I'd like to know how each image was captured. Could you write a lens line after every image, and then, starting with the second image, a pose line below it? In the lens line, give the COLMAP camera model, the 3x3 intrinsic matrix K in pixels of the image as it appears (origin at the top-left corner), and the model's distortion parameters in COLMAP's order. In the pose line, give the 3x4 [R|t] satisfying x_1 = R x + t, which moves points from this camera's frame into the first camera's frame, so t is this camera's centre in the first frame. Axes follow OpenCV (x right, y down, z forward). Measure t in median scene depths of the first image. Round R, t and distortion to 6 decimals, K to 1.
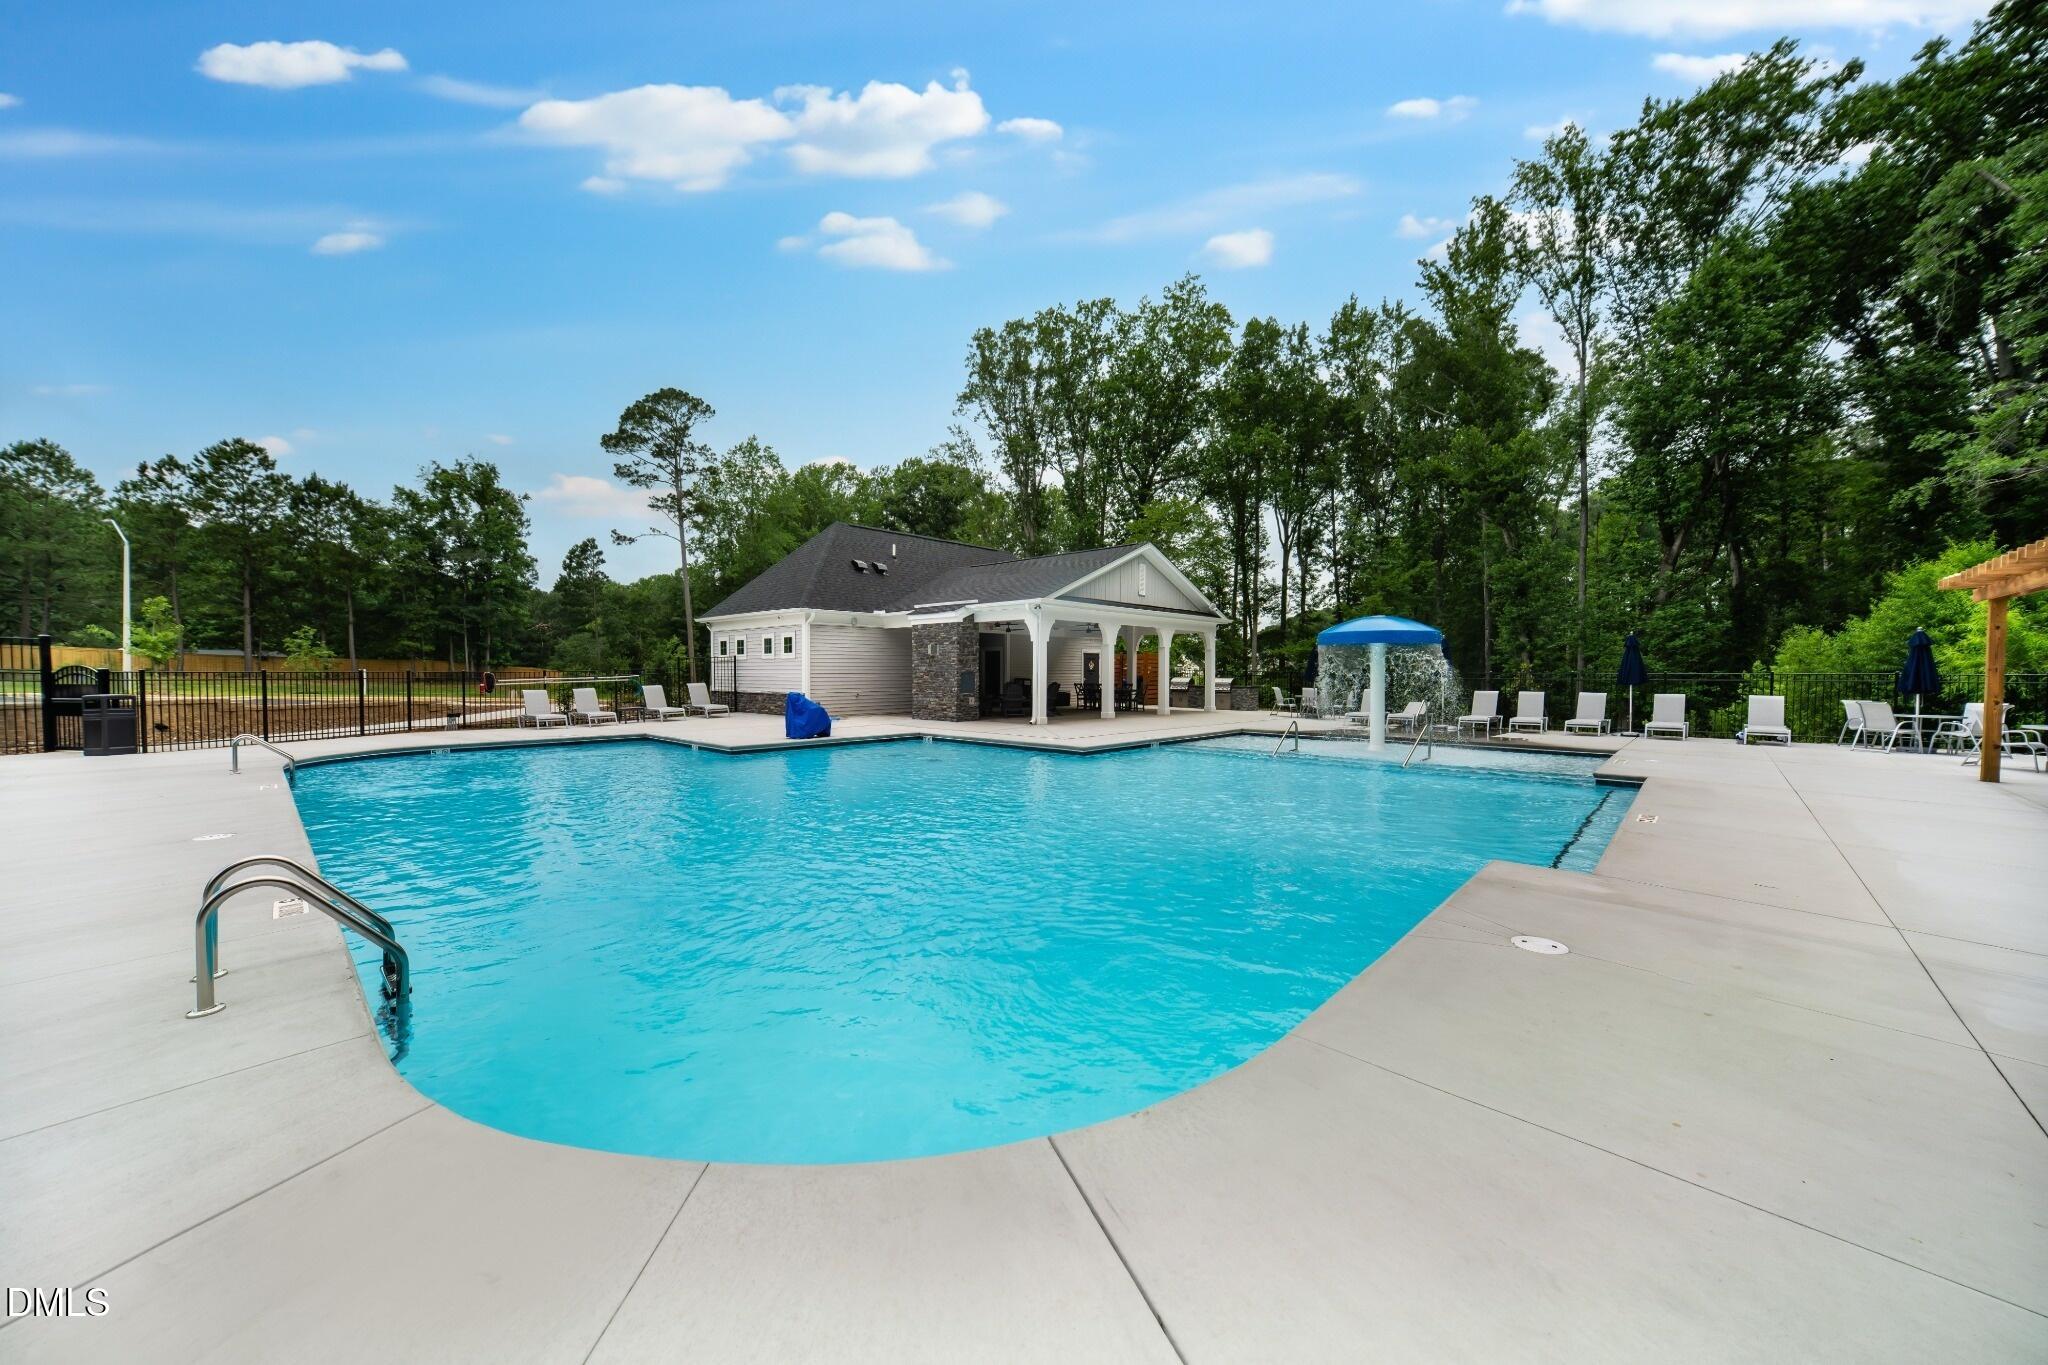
lens RADIAL K [[727.2, 0, 1054.0], [0, 727.2, 692.6], [0, 0, 1]] dist [-0.000520, 0.000151]
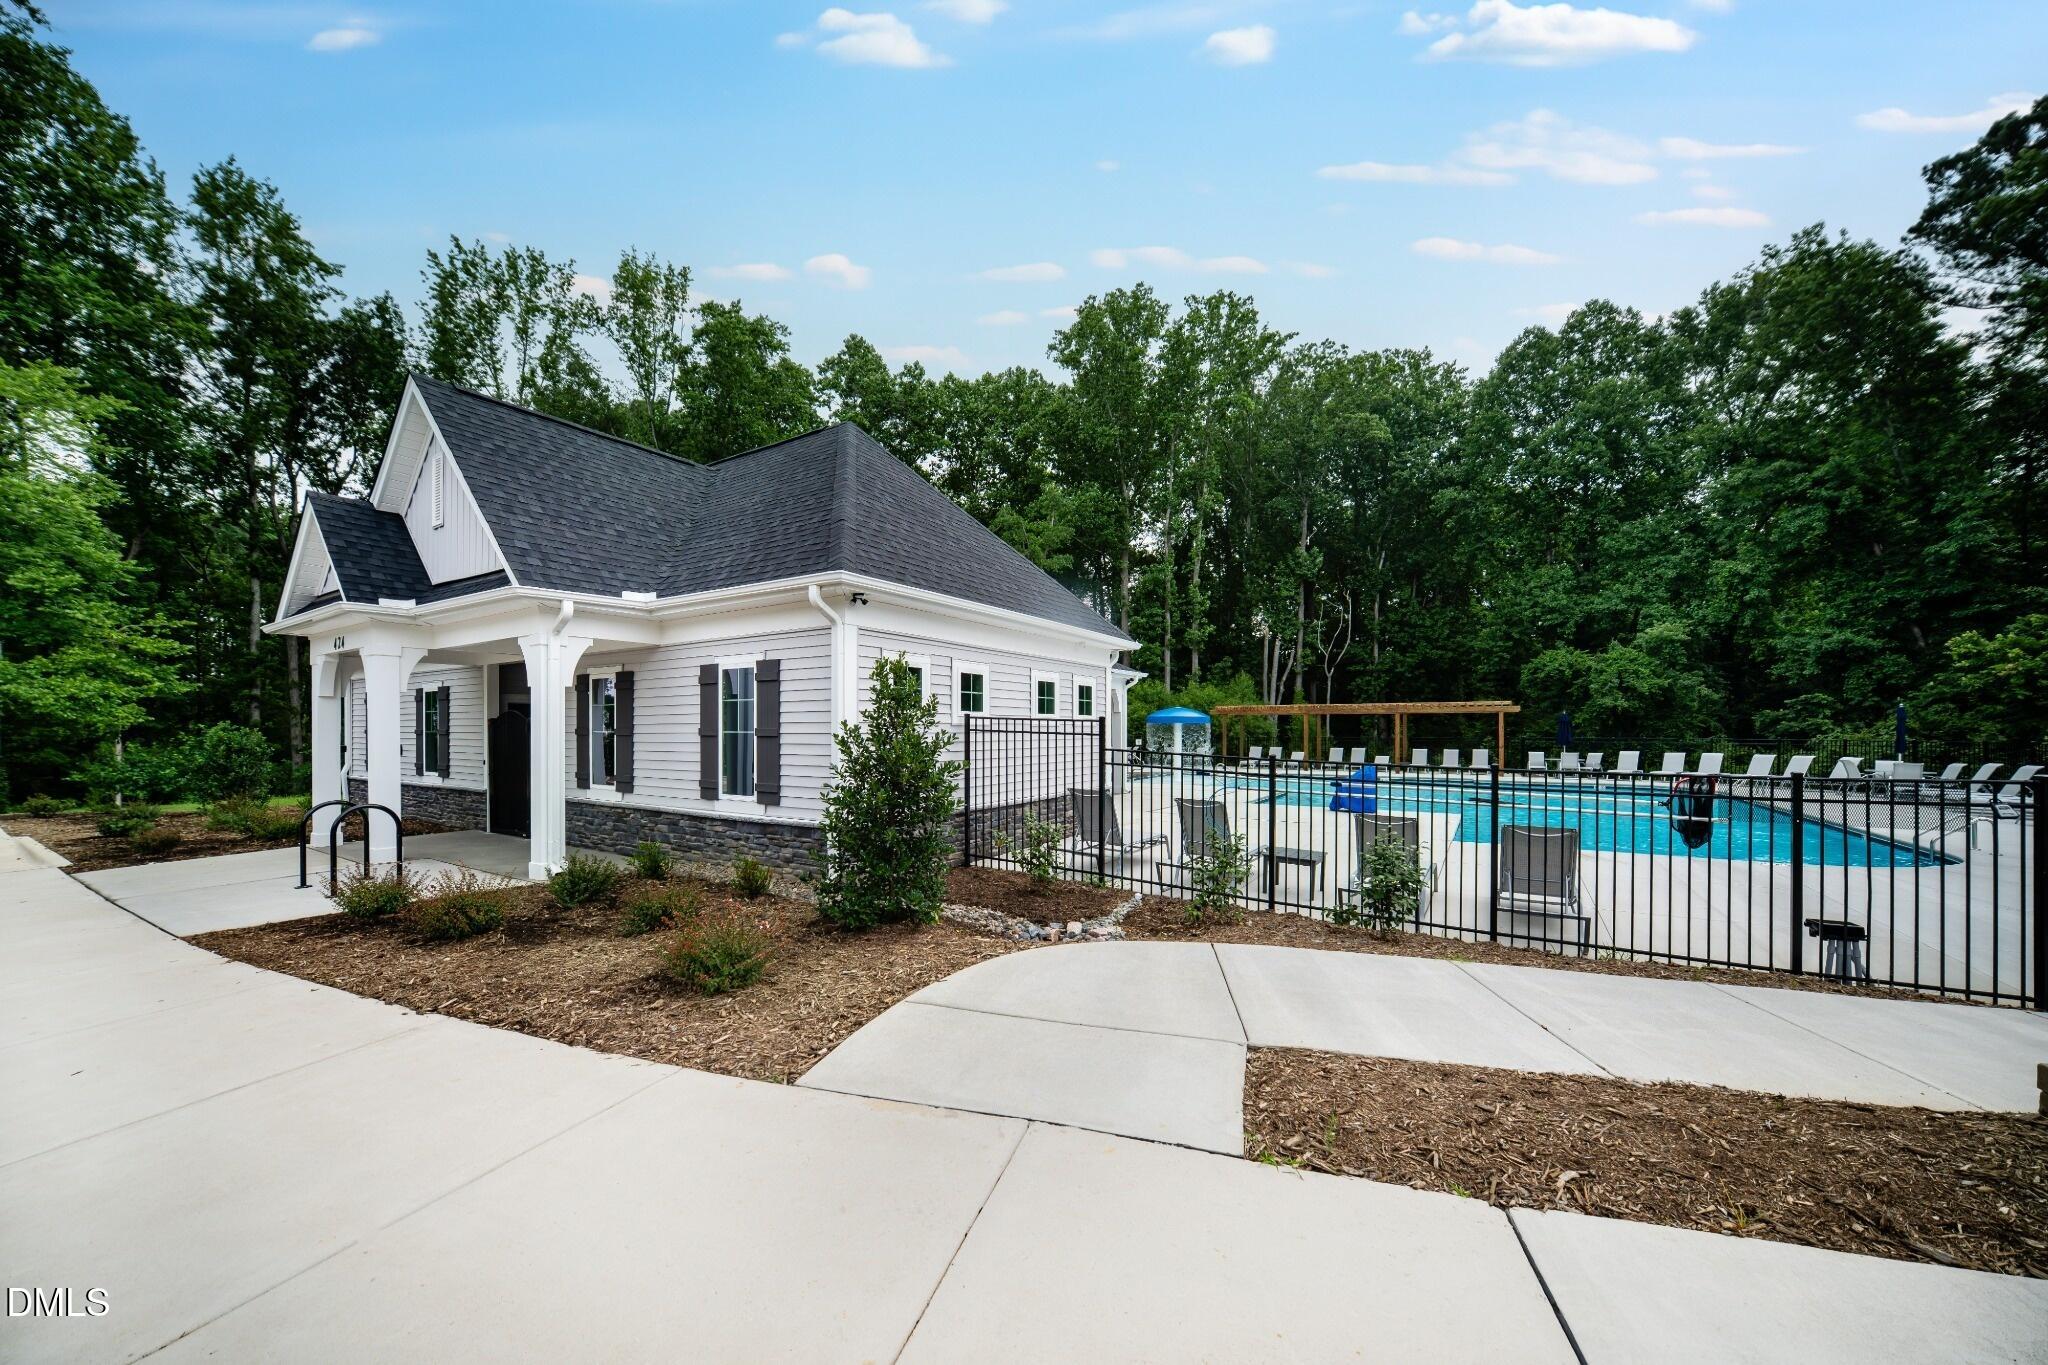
lens RADIAL K [[735.8, 0, 1029.9], [0, 735.8, 724.8], [0, 0, 1]] dist [-0.014263, 0.003635]
pose [[-0.144529, 0.006781, 0.989477, -0.478013], [0.037213, 0.999306, -0.001413, -0.026455], [-0.988801, 0.036618, -0.144681, 0.605138]]
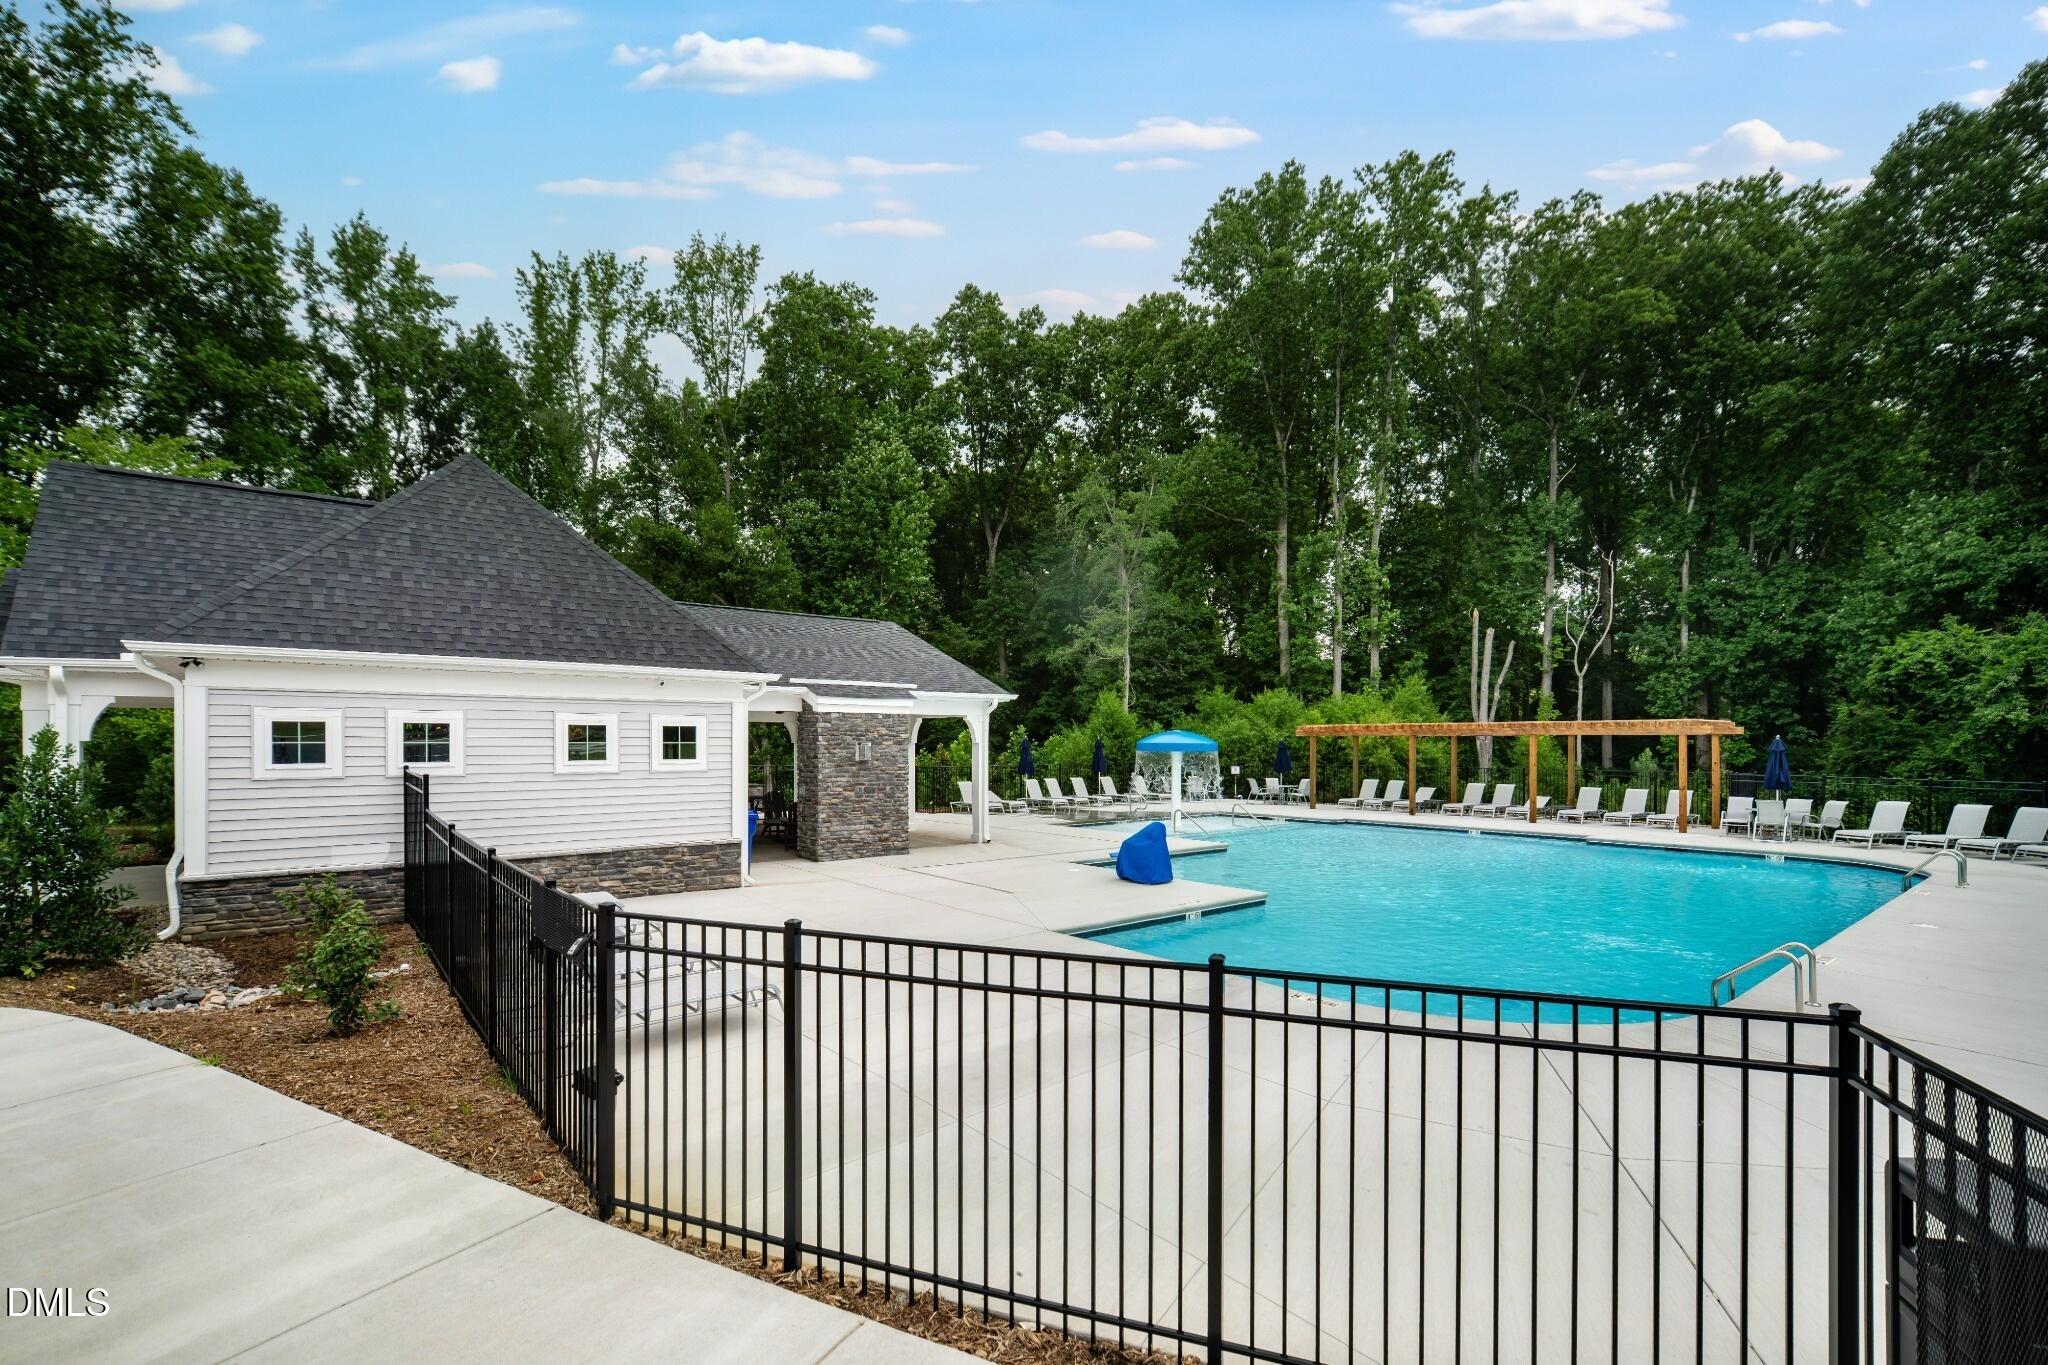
lens RADIAL K [[922.6, 0, 1032.8], [0, 922.6, 734.8], [0, 0, 1]] dist [0.000718, 0.002094]
pose [[0.167906, 0.009538, 0.985757, -0.497140], [0.035115, 0.999261, -0.015650, -0.028758], [-0.985177, 0.037243, 0.167447, 0.364900]]
